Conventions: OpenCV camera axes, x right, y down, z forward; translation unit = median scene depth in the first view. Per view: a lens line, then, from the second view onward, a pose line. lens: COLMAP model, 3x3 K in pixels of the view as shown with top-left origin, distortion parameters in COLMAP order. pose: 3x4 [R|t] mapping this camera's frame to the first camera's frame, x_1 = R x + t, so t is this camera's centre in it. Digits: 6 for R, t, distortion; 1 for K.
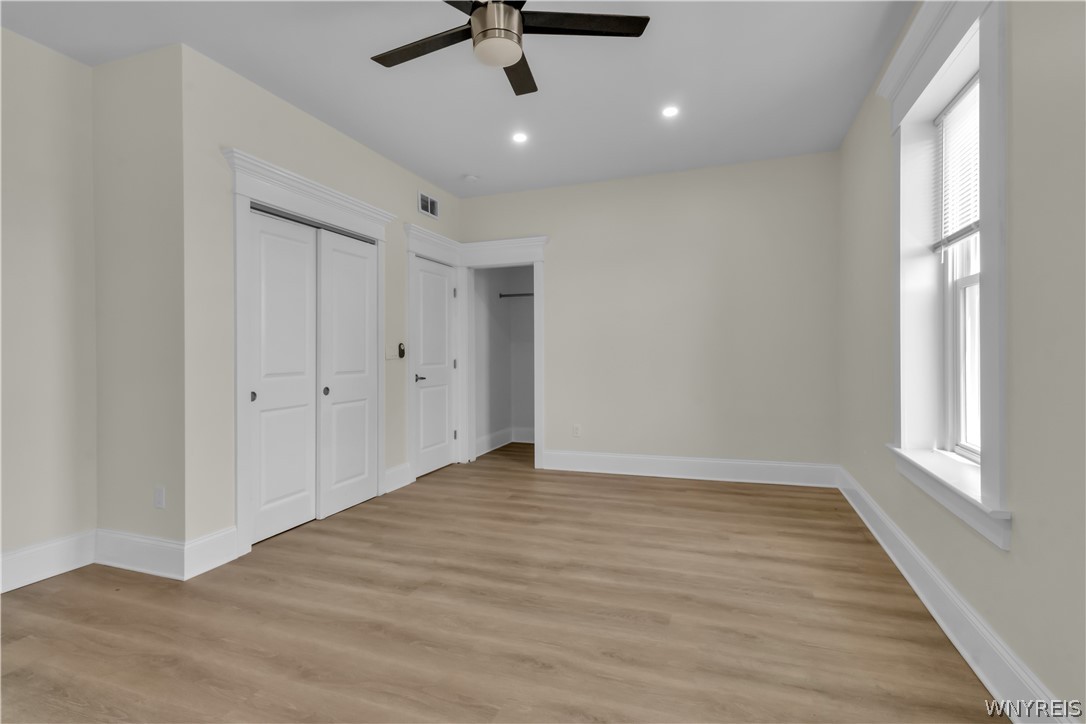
lens RADIAL K [[514.9, 0, 542.0], [0, 514.9, 354.7], [0, 0, 1]] dist [0.004408, -0.000377]
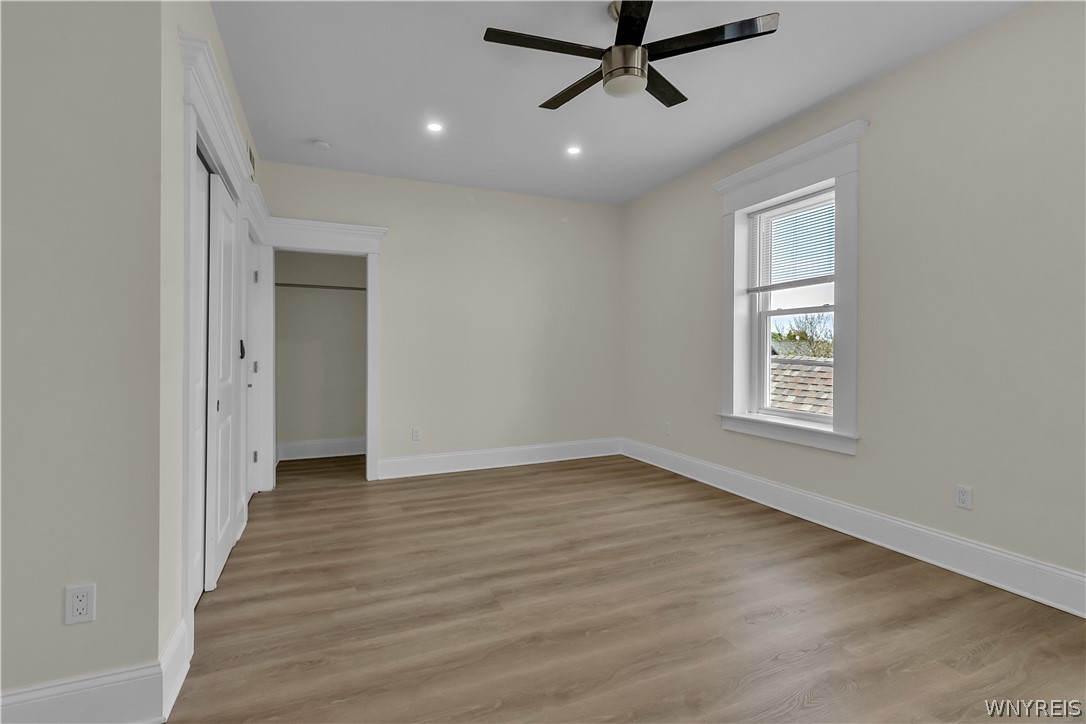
lens RADIAL K [[514.9, 0, 544.5], [0, 514.9, 357.2], [0, 0, 1]] dist [0.004408, -0.000377]
pose [[0.721193, 0.000434, 0.692734, -0.804811], [-0.000889, 1.000000, 0.000299, 0.004510], [-0.692734, -0.000832, 0.721193, 0.249391]]
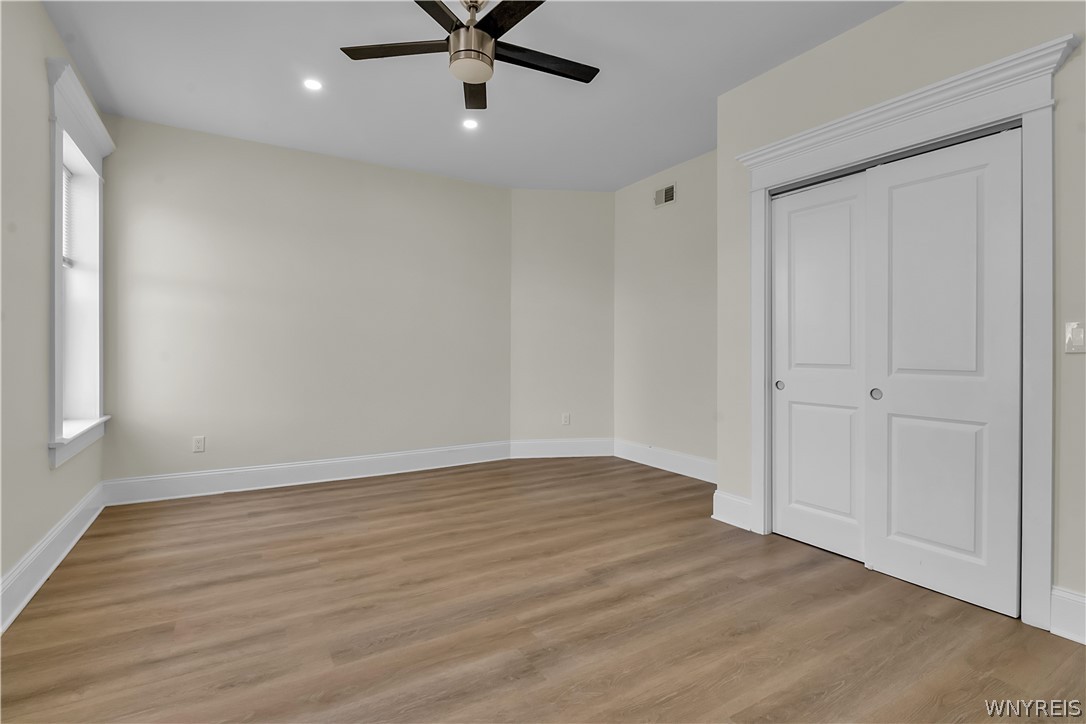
lens RADIAL K [[514.9, 0, 552.9], [0, 514.9, 353.3], [0, 0, 1]] dist [0.004408, -0.000377]
pose [[-0.609526, 0.016357, -0.792598, 0.569631], [-0.001082, 0.999769, 0.021465, 0.001397], [0.792766, 0.013941, -0.609367, 1.484736]]
